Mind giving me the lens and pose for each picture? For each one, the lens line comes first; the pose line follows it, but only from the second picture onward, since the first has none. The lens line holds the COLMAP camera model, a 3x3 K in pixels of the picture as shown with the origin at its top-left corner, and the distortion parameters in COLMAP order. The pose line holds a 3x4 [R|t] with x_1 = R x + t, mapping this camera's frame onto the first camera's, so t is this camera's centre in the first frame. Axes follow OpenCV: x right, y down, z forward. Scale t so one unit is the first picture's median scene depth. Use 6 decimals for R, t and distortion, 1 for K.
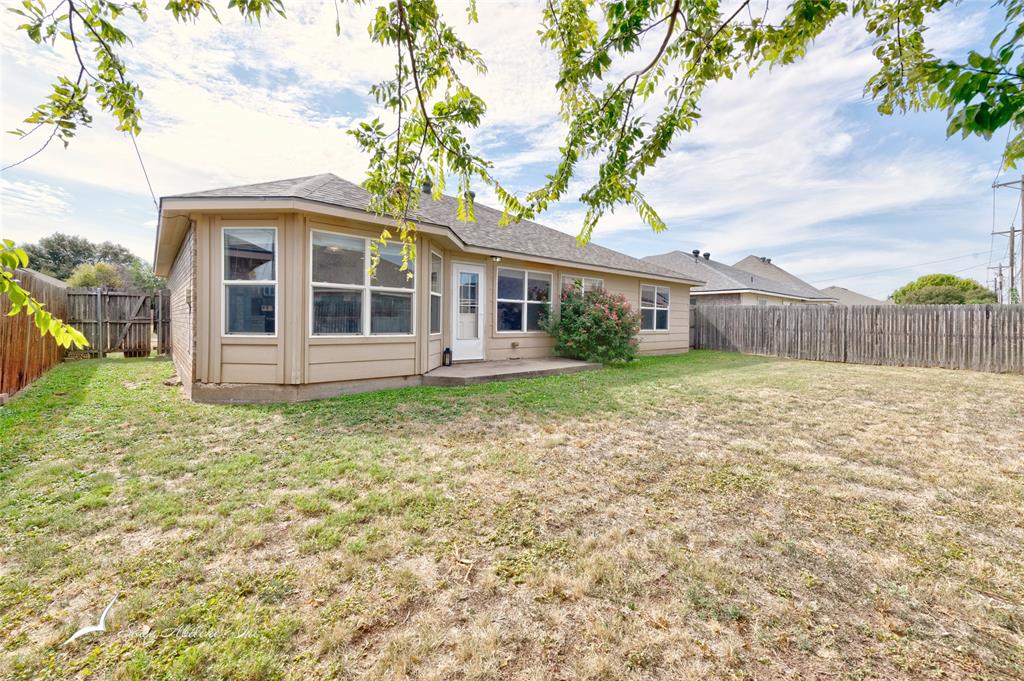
lens RADIAL K [[397.3, 0, 508.7], [0, 397.3, 324.3], [0, 0, 1]] dist [0.018444, -0.005054]
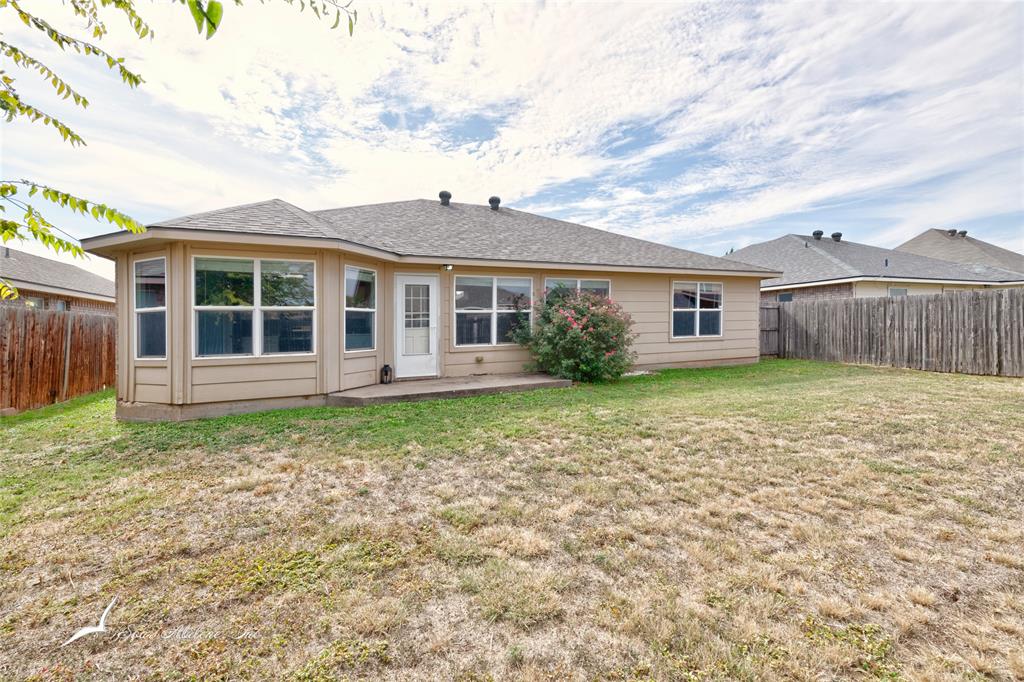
lens RADIAL K [[401.7, 0, 514.1], [0, 401.7, 340.2], [0, 0, 1]] dist [0.012744, -0.000435]
pose [[0.952219, -0.029812, -0.303957, 0.388616], [0.034829, 0.999332, 0.011097, -0.000091], [0.303423, -0.021153, 0.952621, 0.152119]]
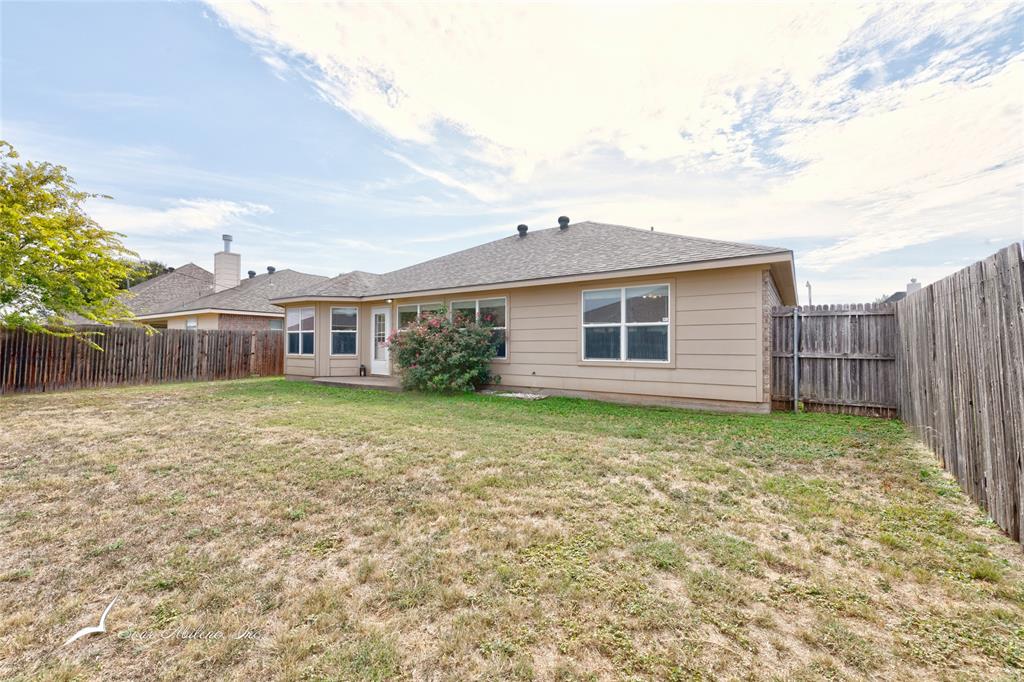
lens RADIAL K [[401.7, 0, 514.1], [0, 401.7, 340.2], [0, 0, 1]] dist [0.012744, -0.000435]
pose [[0.283004, -0.026386, -0.958756, 1.345269], [-0.006257, 0.999549, -0.029356, 0.004330], [0.959098, 0.014307, 0.282711, 0.997808]]
